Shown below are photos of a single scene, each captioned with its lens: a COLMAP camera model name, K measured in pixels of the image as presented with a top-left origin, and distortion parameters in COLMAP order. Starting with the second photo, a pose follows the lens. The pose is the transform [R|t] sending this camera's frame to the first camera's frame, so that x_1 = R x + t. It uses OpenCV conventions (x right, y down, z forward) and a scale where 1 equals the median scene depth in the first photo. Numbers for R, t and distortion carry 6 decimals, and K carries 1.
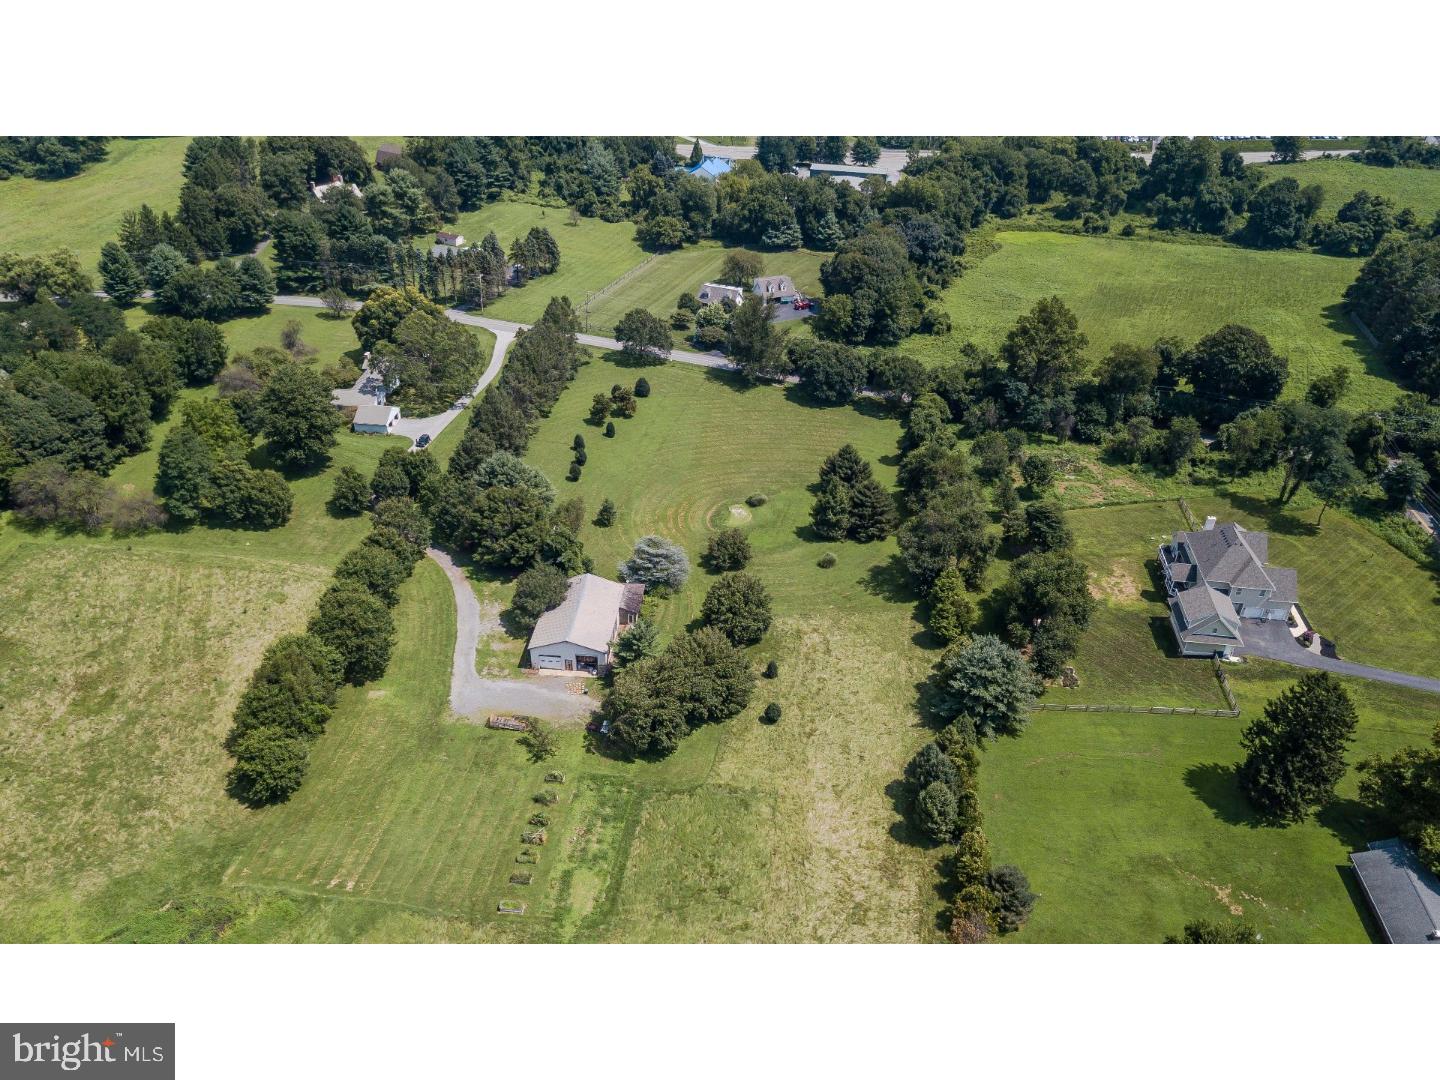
lens RADIAL K [[1111.2, 0, 712.1], [0, 1111.2, 545.6], [0, 0, 1]] dist [0.005377, 0.038583]
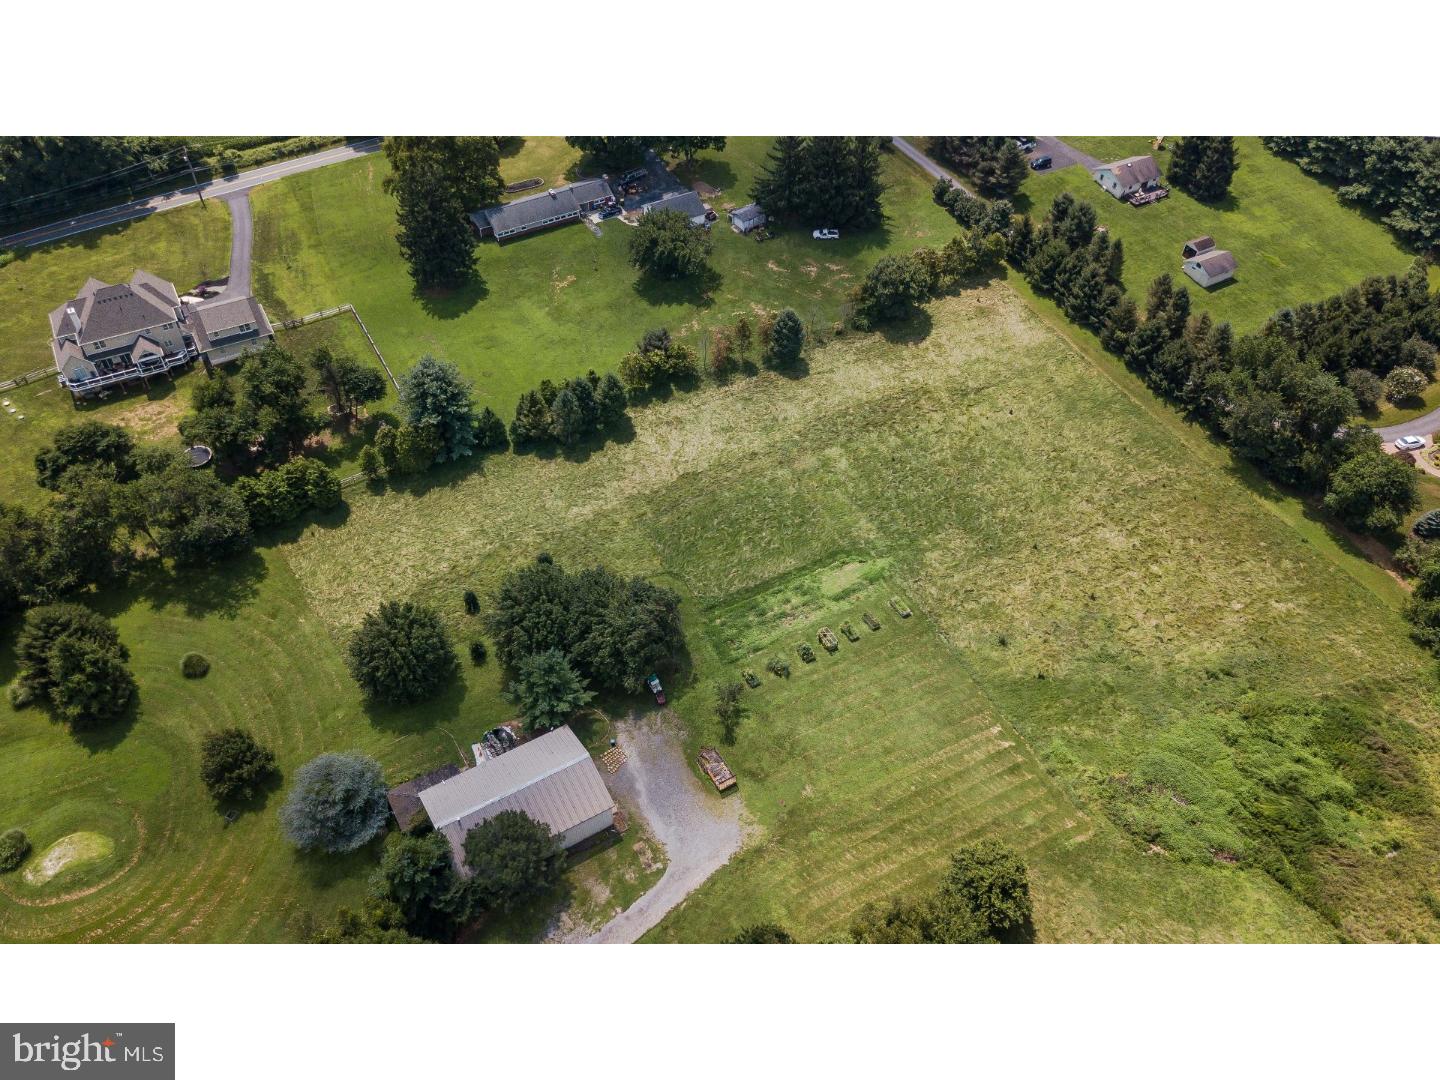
lens RADIAL K [[1125.7, 0, 713.5], [0, 1125.7, 535.2], [0, 0, 1]] dist [0.018249, 0.013786]
pose [[-0.581948, -0.596432, 0.552816, -0.396469], [0.438744, 0.342094, 0.830949, -0.426448], [-0.684719, 0.726113, 0.062600, 0.627511]]
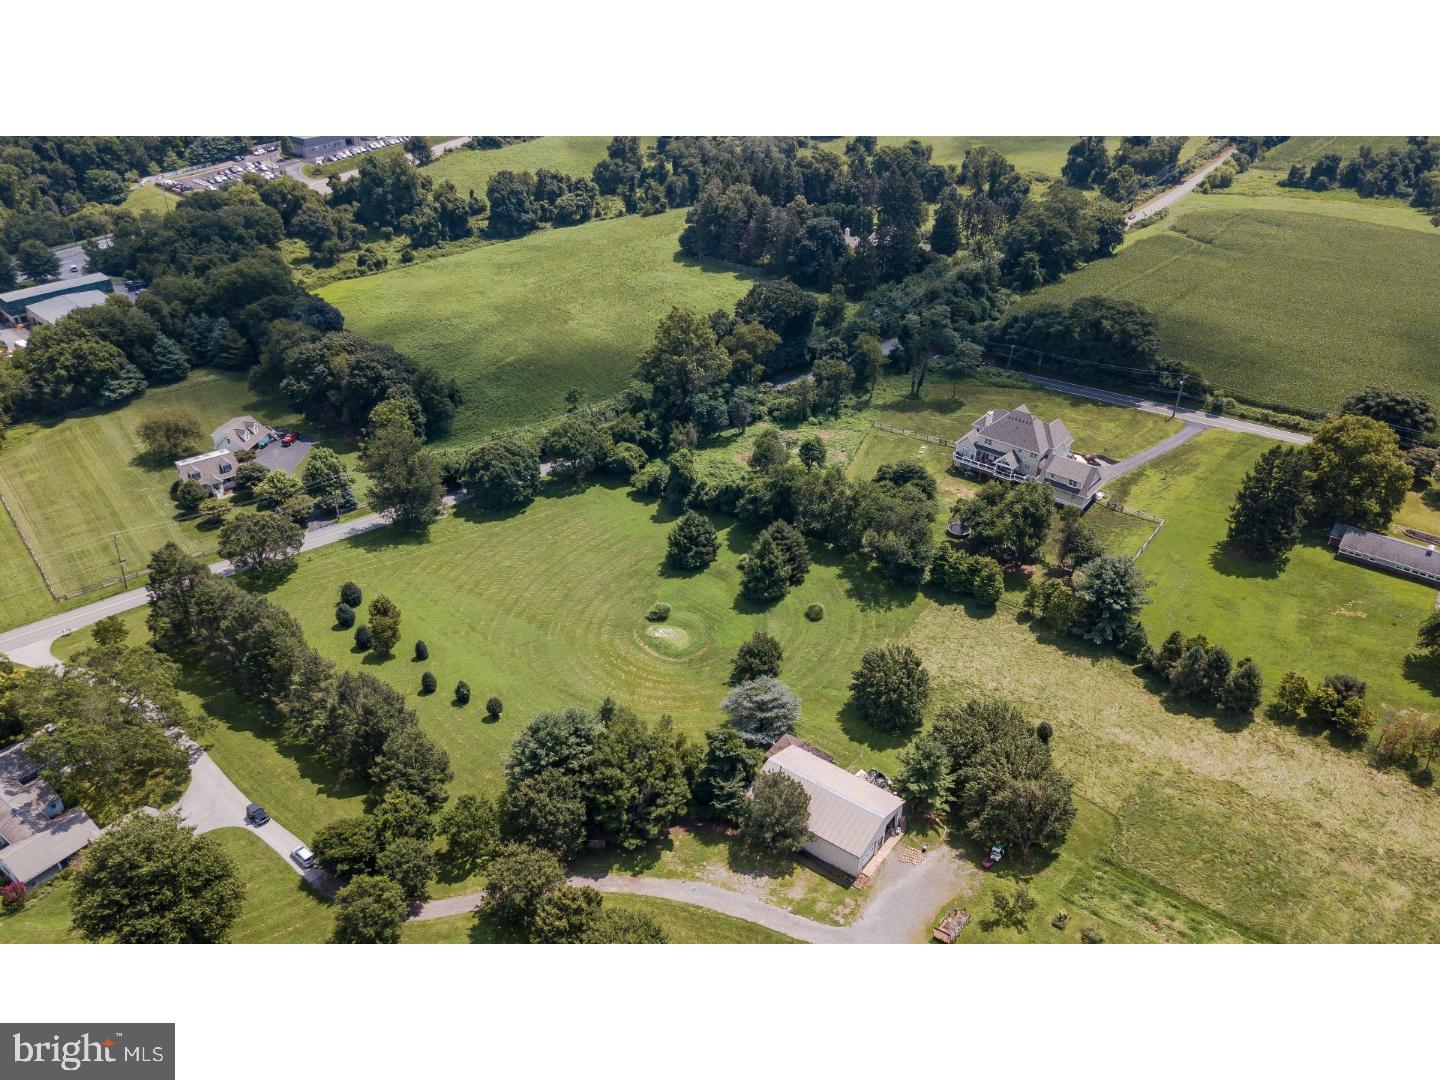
lens RADIAL K [[1111.2, 0, 712.1], [0, 1111.2, 545.6], [0, 0, 1]] dist [0.005377, 0.038583]
pose [[0.521516, -0.464608, 0.715654, -0.558324], [0.473418, 0.855361, 0.210315, -0.259813], [-0.709857, 0.229120, 0.666039, 0.383661]]
